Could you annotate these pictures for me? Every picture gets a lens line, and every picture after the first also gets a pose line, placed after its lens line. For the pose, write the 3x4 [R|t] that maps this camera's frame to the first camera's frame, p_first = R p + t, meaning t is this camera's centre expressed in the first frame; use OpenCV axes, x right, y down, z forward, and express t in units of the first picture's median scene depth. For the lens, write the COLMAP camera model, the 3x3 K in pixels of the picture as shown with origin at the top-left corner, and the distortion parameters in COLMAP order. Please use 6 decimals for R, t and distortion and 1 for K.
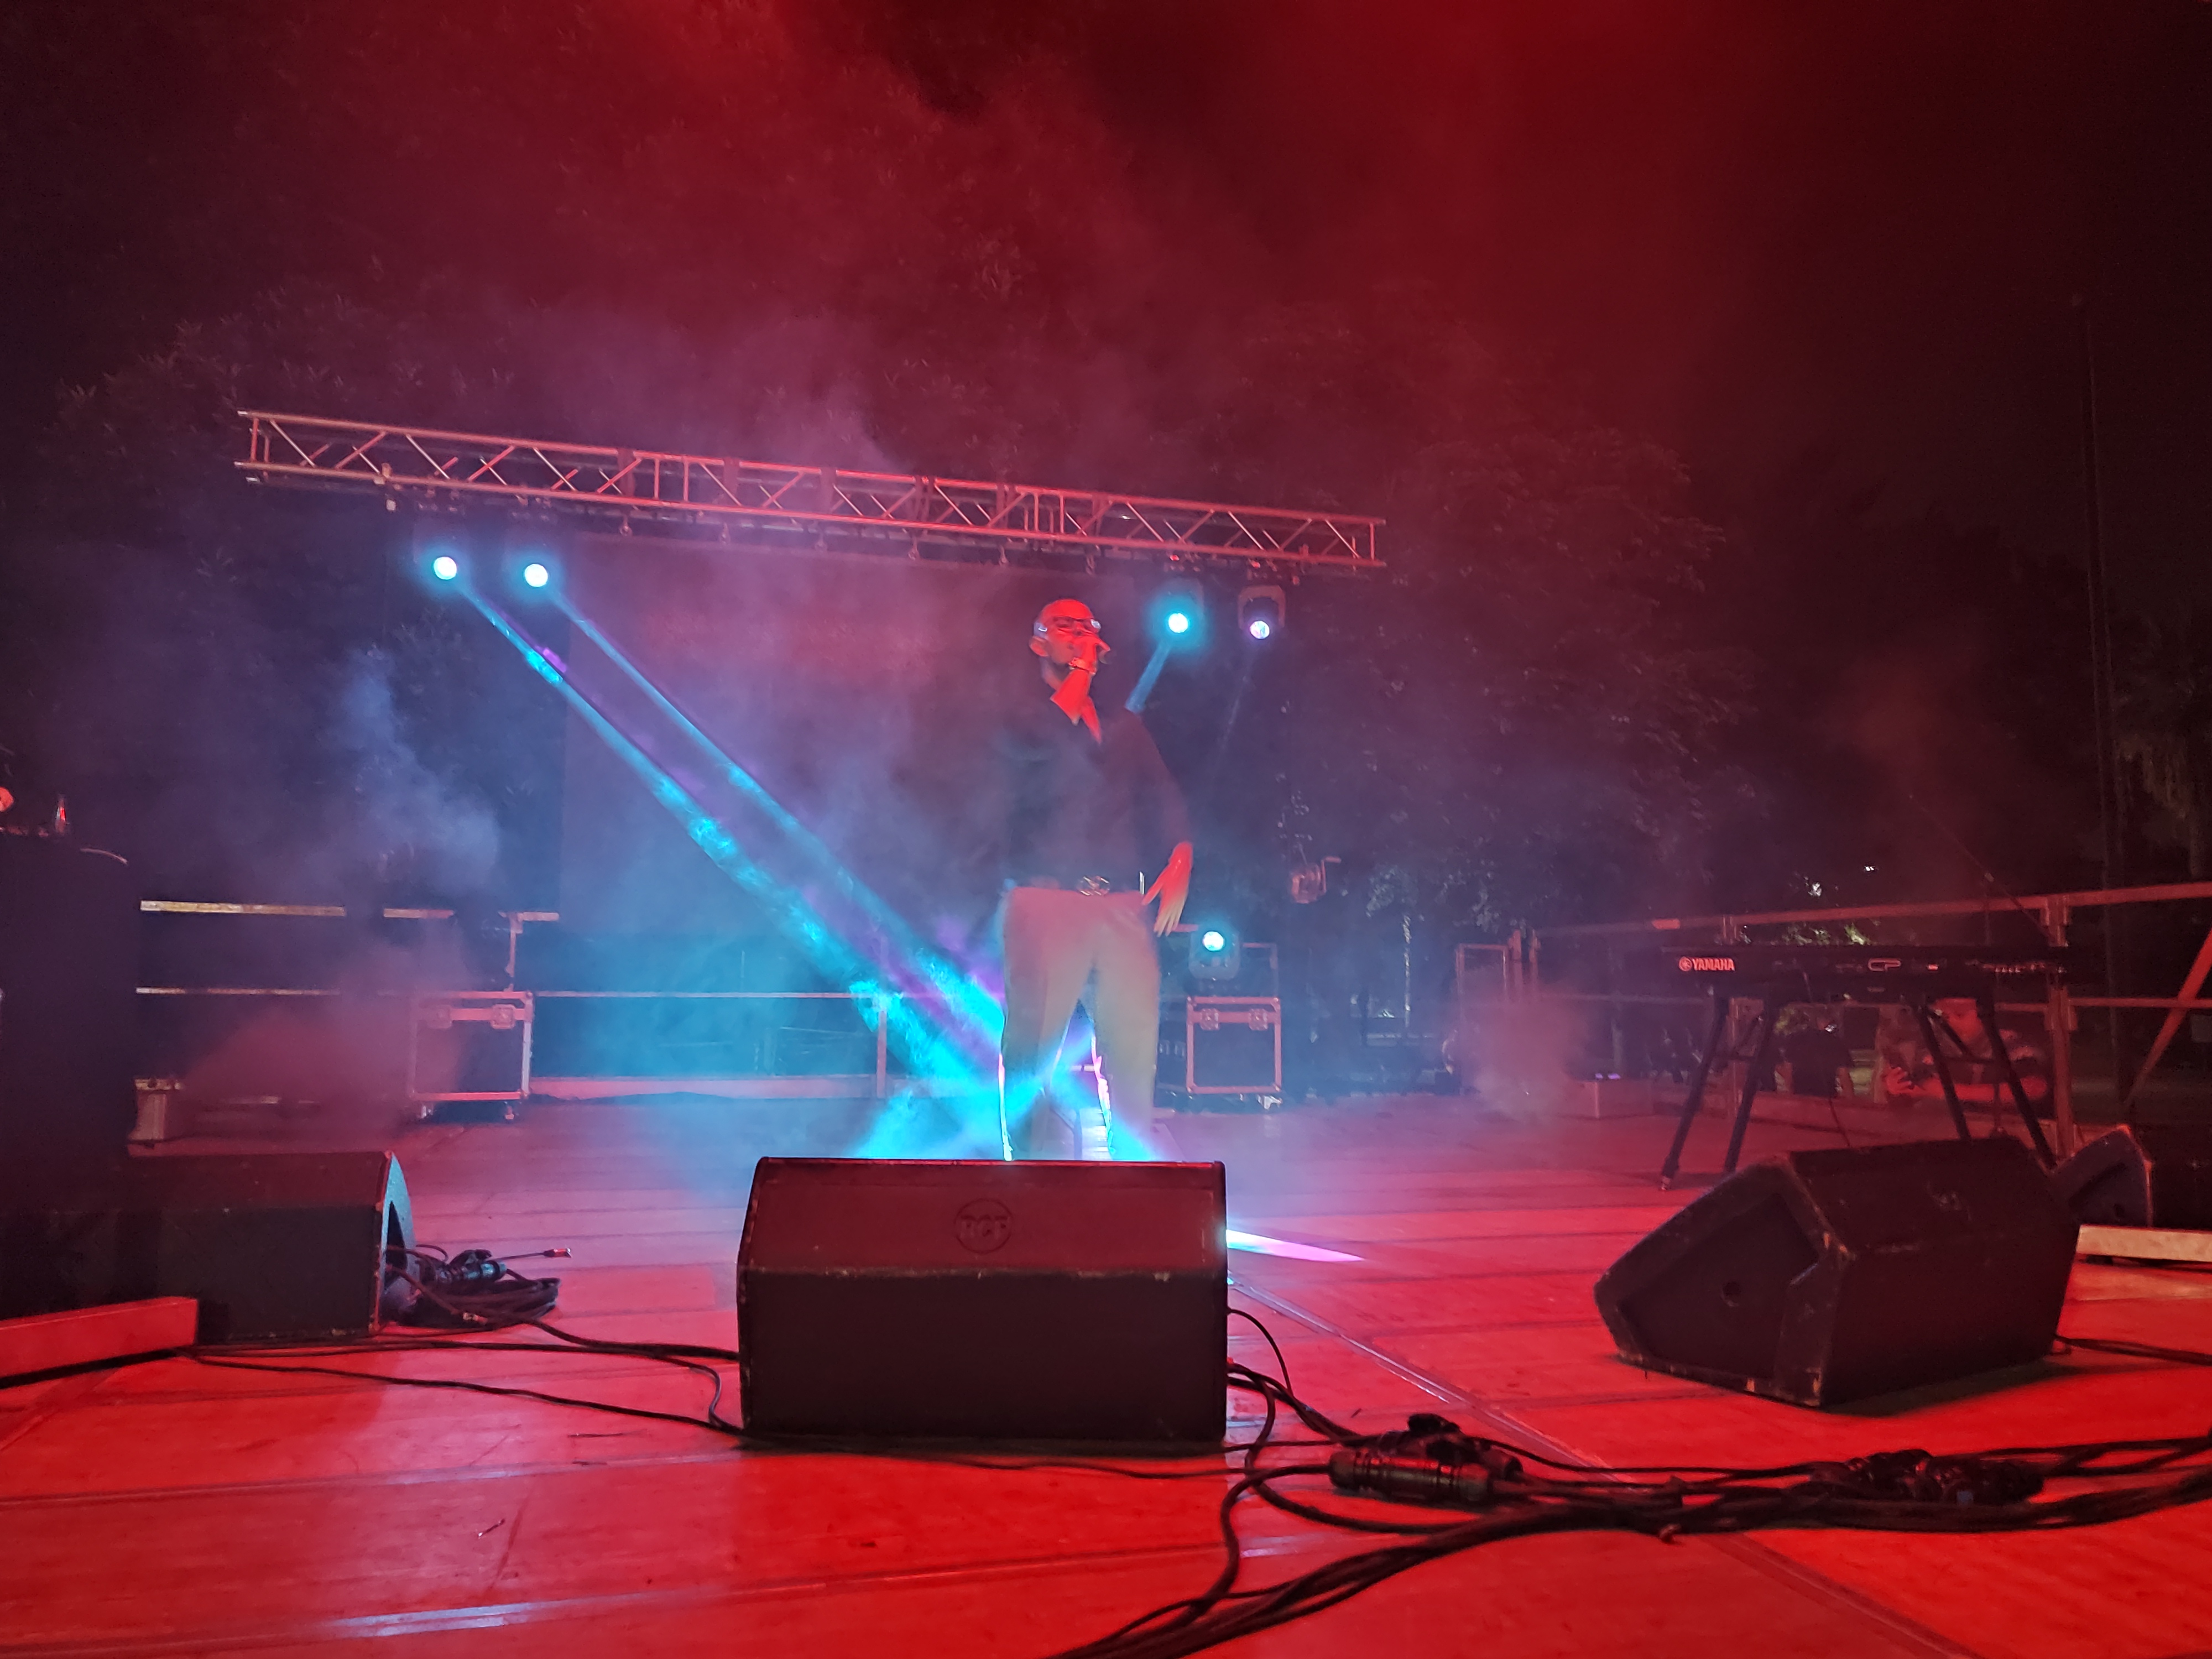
lens RADIAL K [[1627.8, 0, 1098.5], [0, 1627.8, 827.0], [0, 0, 1]] dist [0.035339, -0.002132]
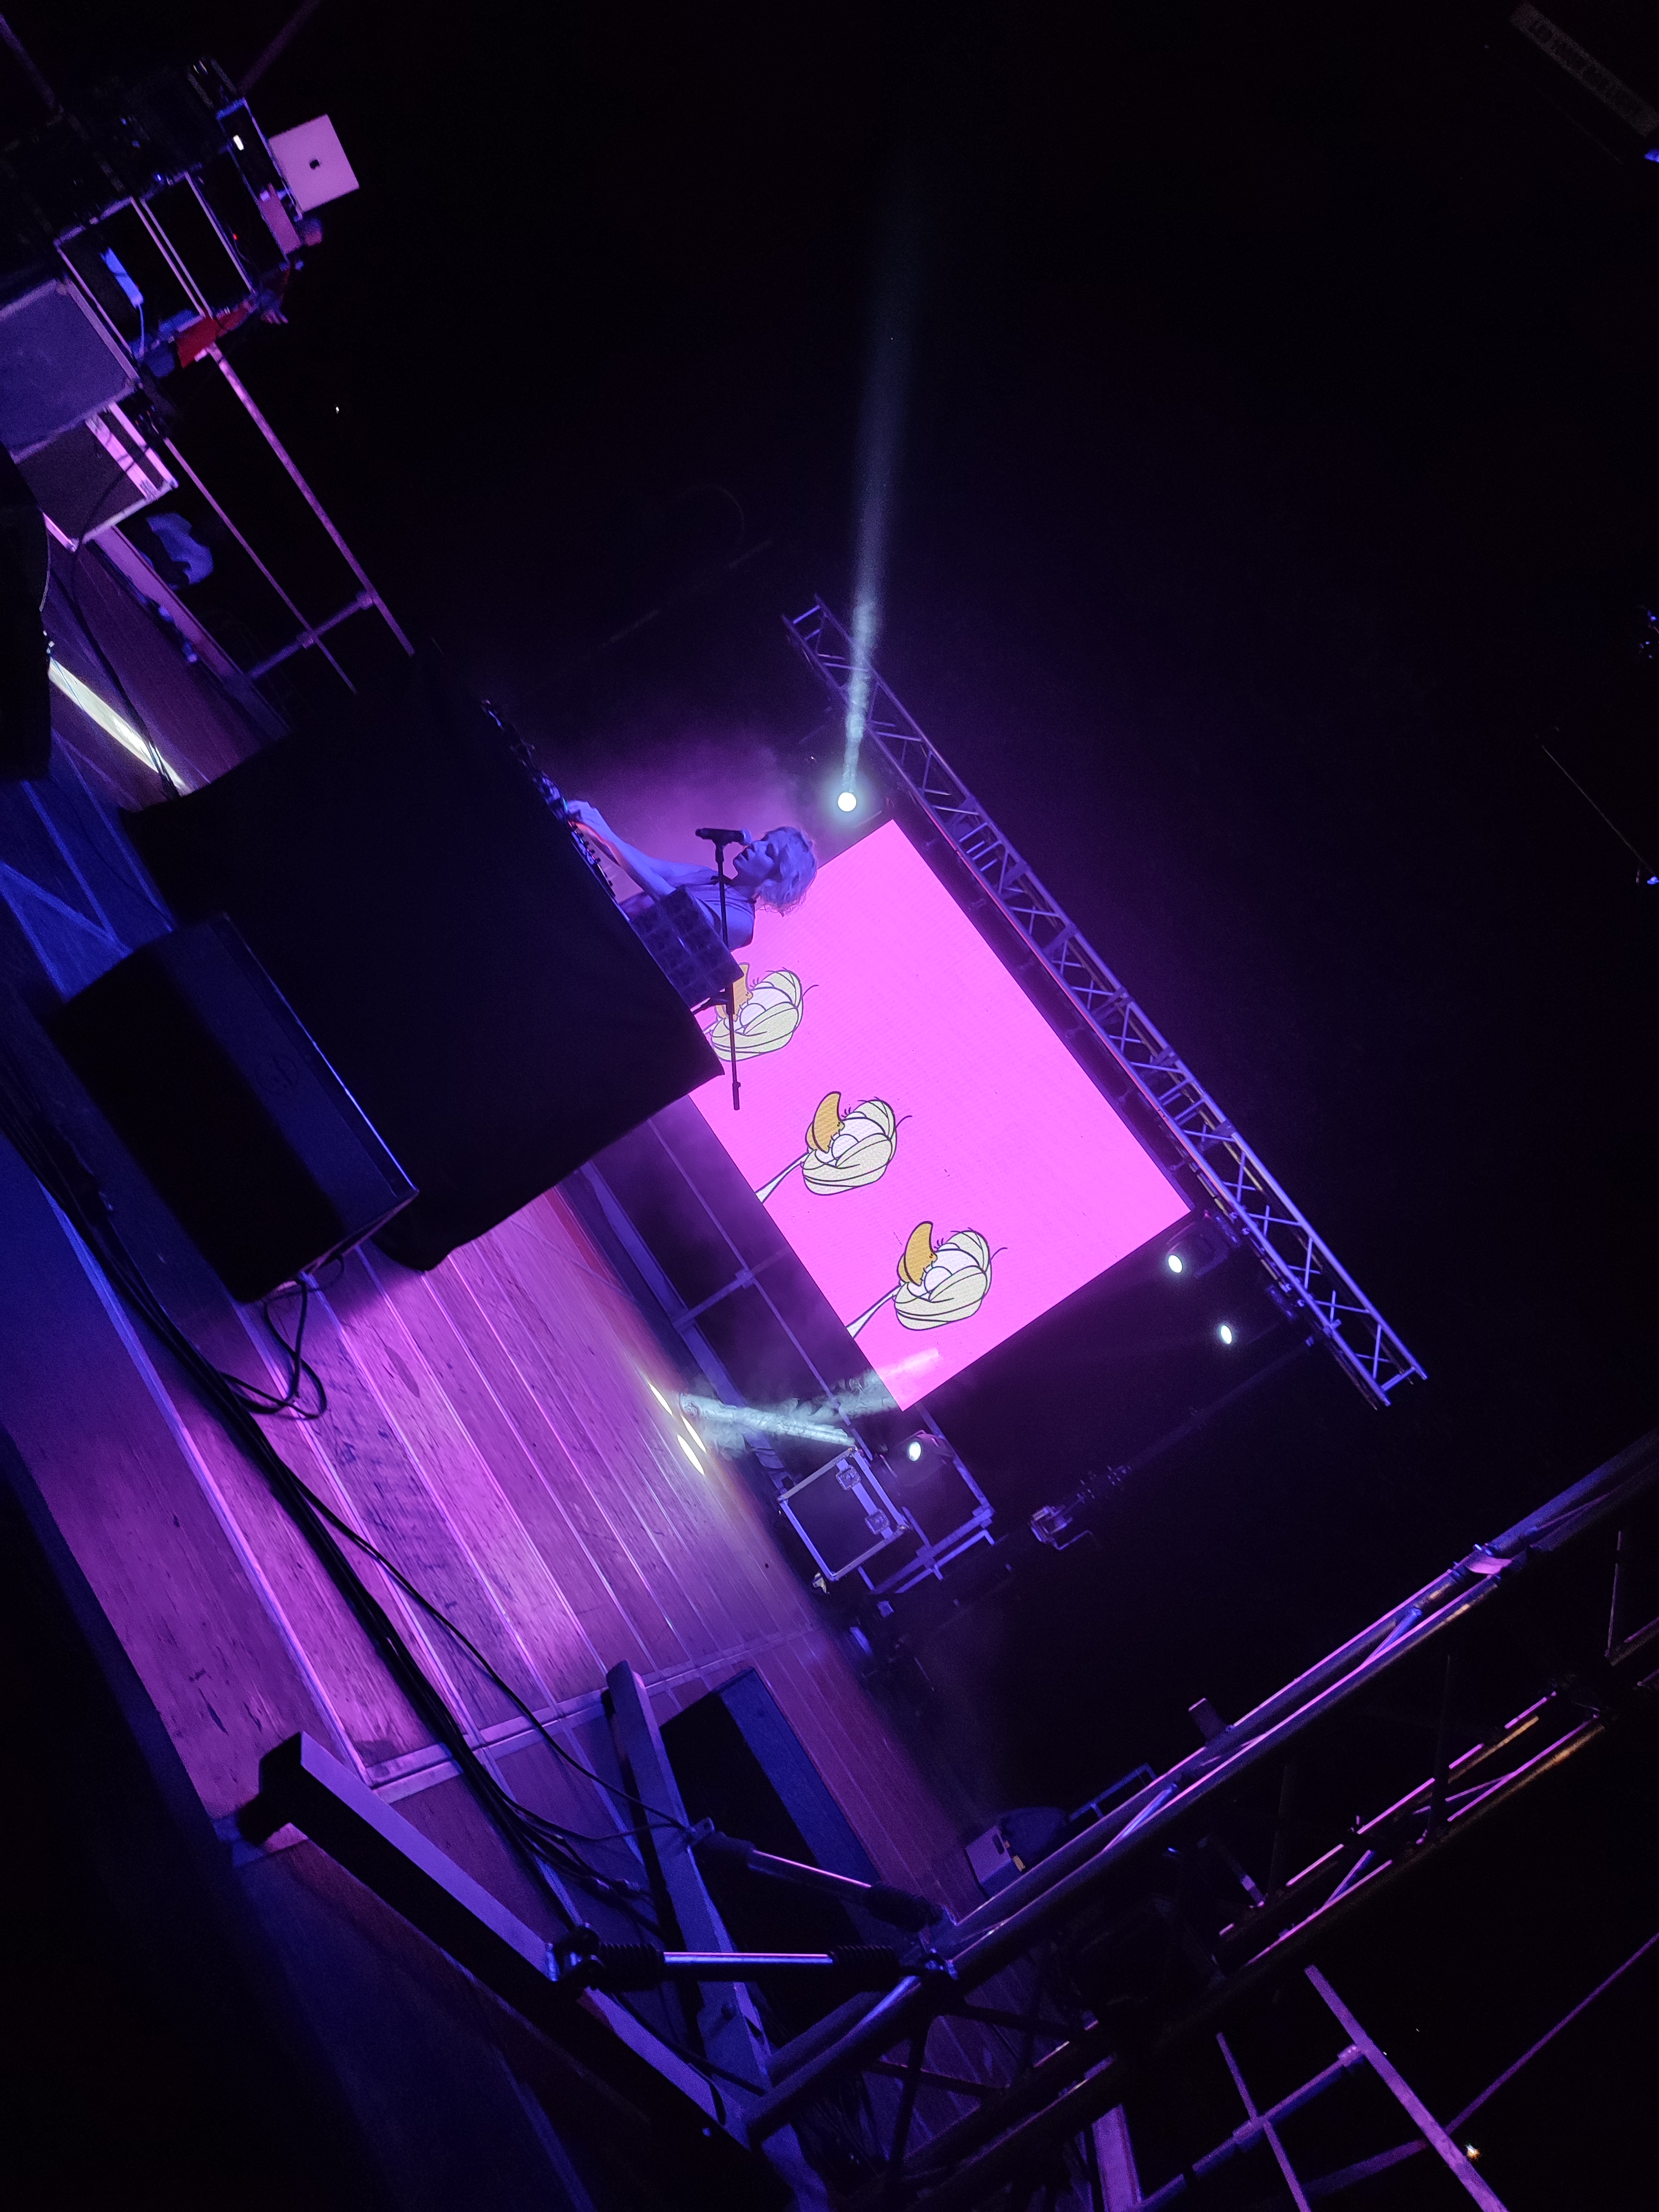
lens RADIAL K [[1613.2, 0, 840.7], [0, 1613.2, 1101.3], [0, 0, 1]] dist [0.021371, -0.005638]
pose [[0.517115, 0.685236, -0.512878, 0.397312], [-0.794446, 0.607247, 0.010310, -0.028920], [0.318508, 0.402123, 0.858400, 0.039241]]
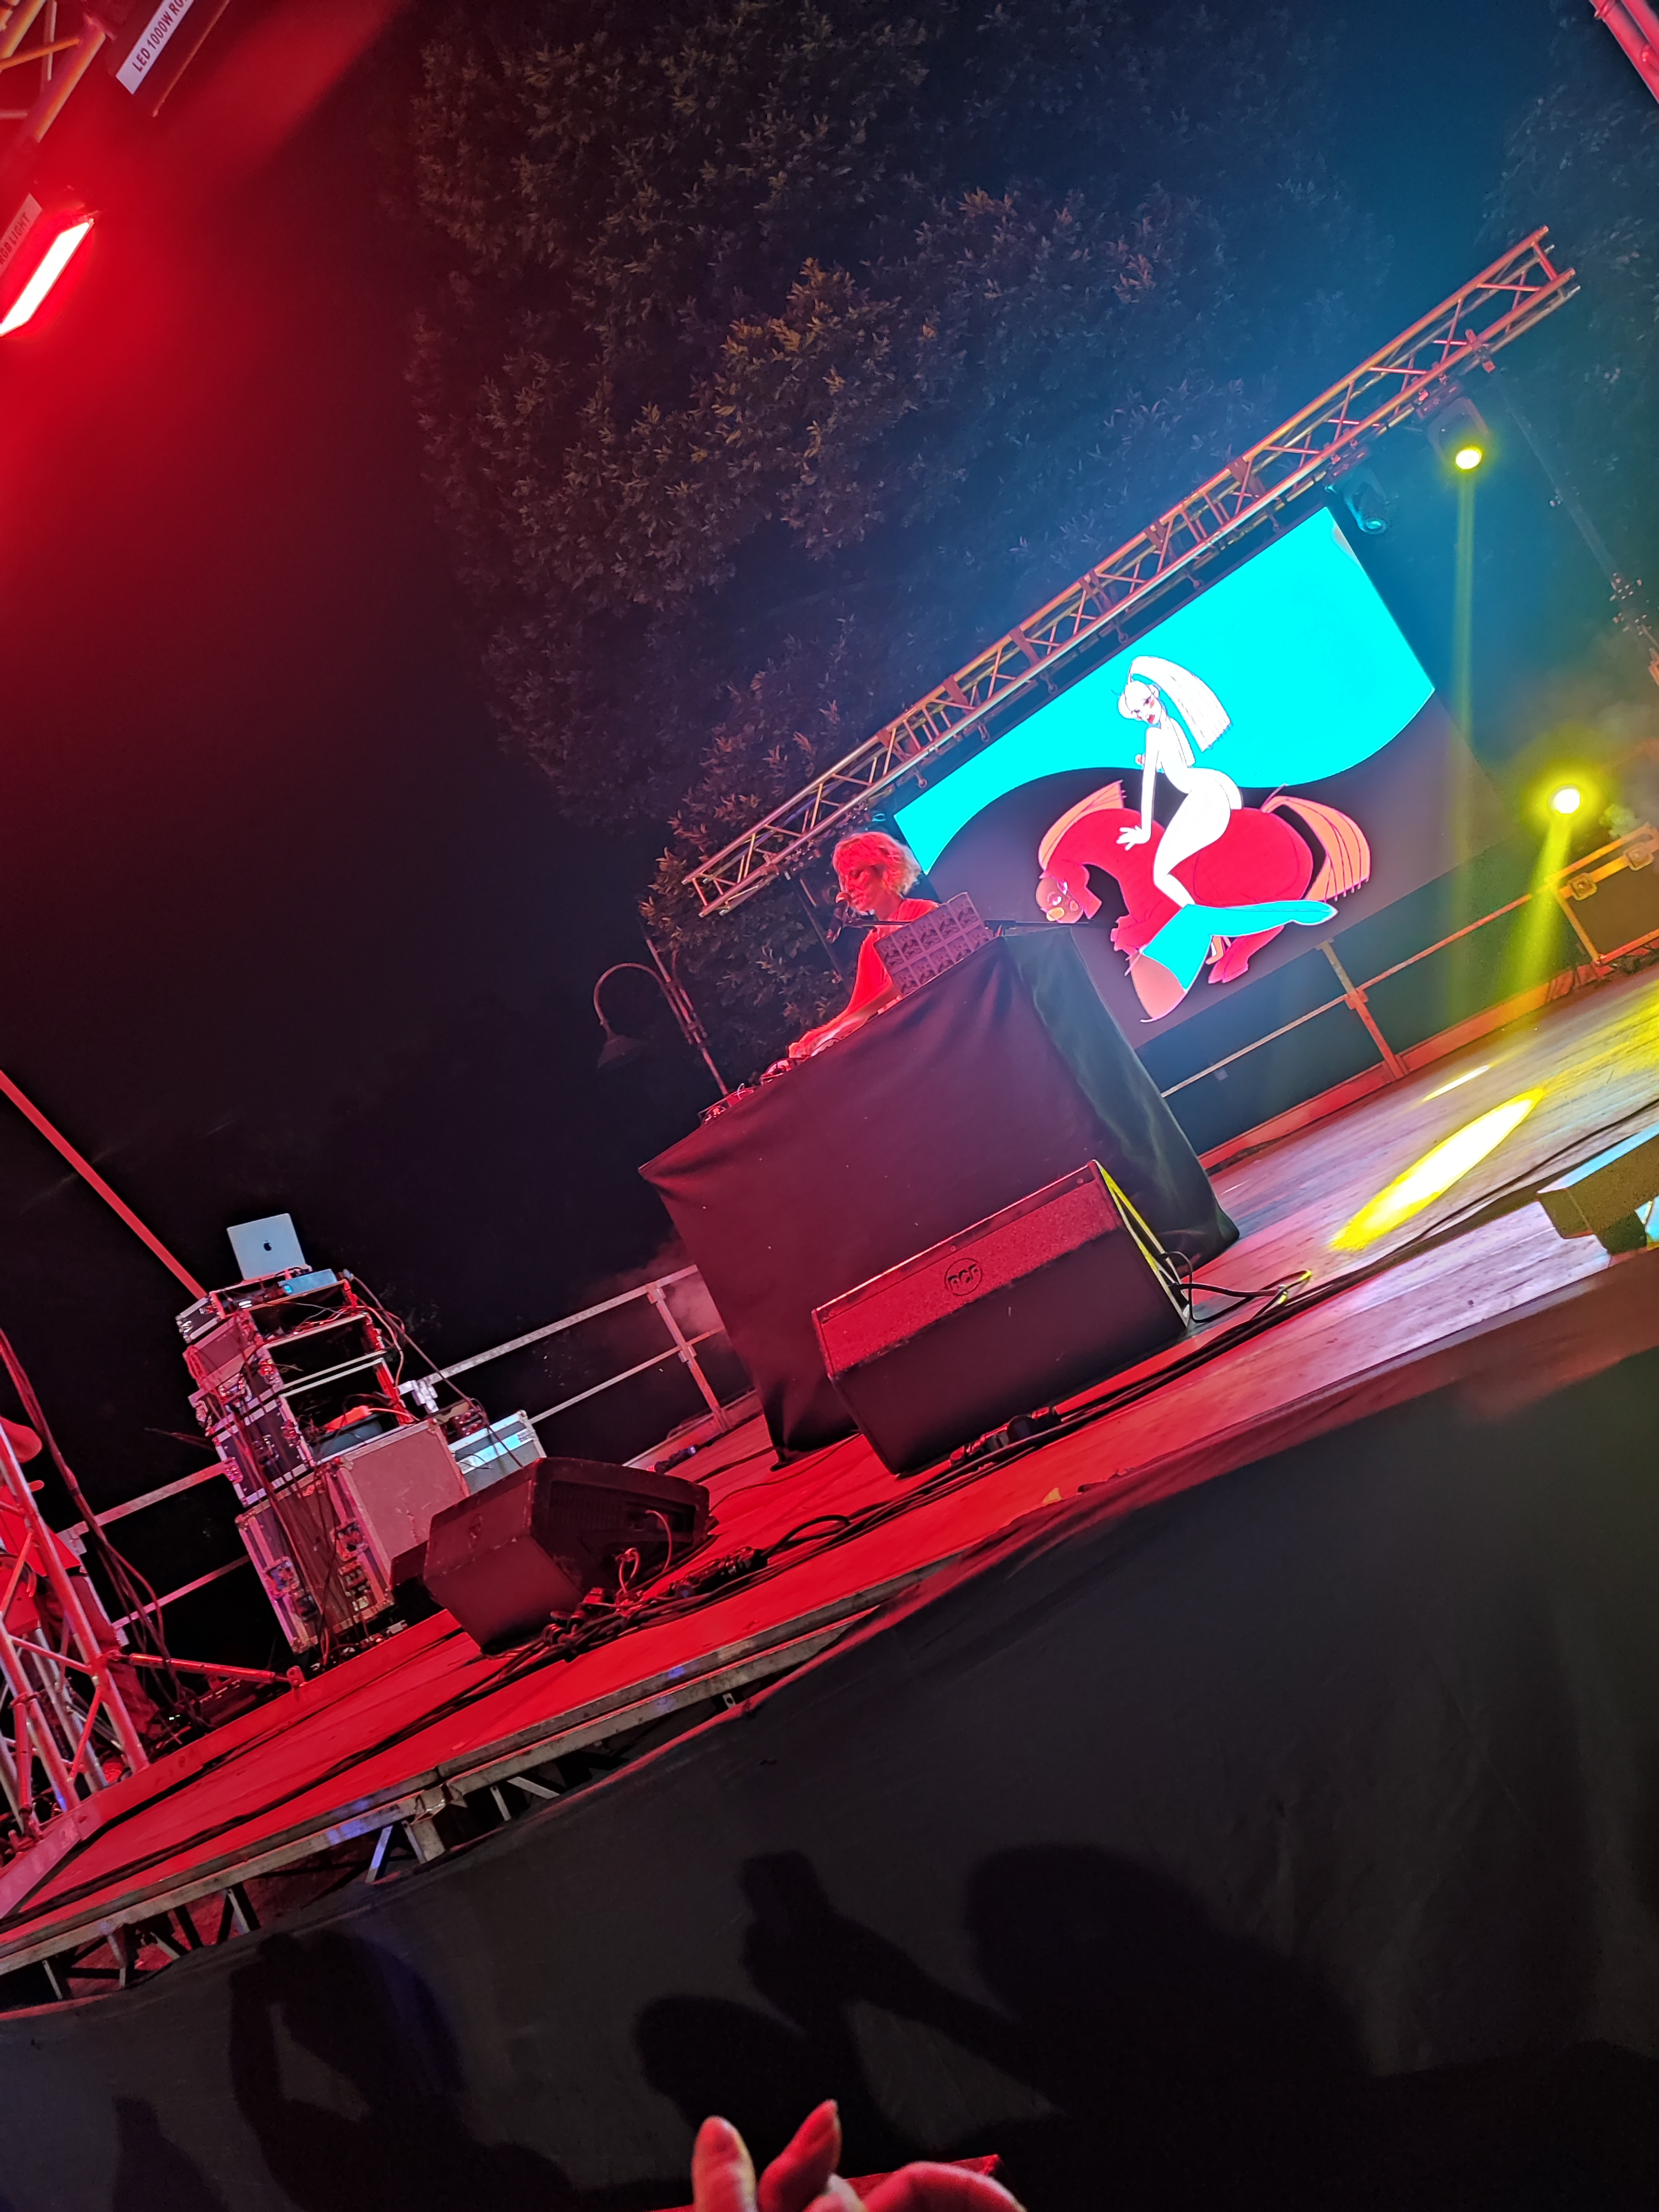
lens RADIAL K [[1617.9, 0, 829.5], [0, 1617.9, 1106.0], [0, 0, 1]] dist [0.025769, -0.004773]
pose [[0.573866, -0.402406, -0.713265, 0.408841], [0.534717, 0.843787, -0.045831, 0.035117], [0.620287, -0.355094, 0.699394, 0.039656]]
